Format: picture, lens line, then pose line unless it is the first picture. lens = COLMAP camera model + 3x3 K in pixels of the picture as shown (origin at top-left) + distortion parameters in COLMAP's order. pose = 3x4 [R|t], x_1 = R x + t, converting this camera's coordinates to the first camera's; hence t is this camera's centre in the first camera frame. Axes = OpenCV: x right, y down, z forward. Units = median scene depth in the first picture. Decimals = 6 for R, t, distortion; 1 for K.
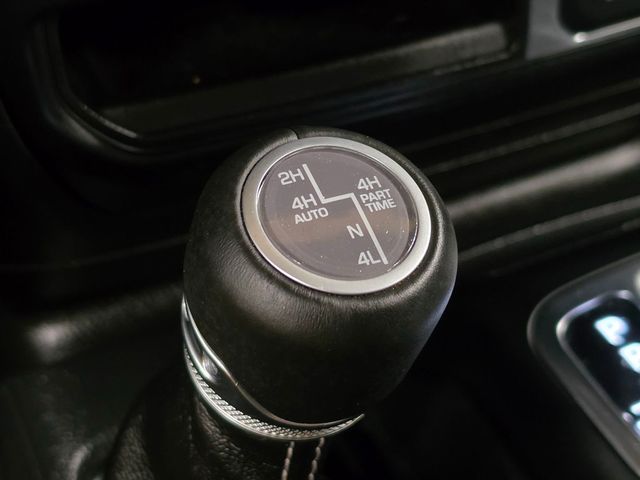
lens RADIAL K [[1269.4, 0, 320.0], [0, 1269.4, 240.0], [0, 0, 1]] dist [0.000428, 1.735158]
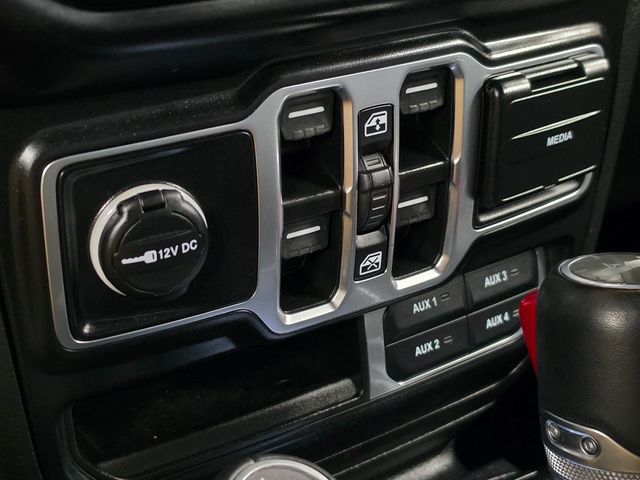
lens RADIAL K [[1097.0, 0, 320.0], [0, 1097.0, 240.0], [0, 0, 1]] dist [0.122291, -0.079835]
pose [[0.981530, -0.076584, 0.175311, -0.155901], [0.124441, 0.951602, -0.281012, 0.052698], [-0.145305, 0.297637, 0.943556, -0.397159]]
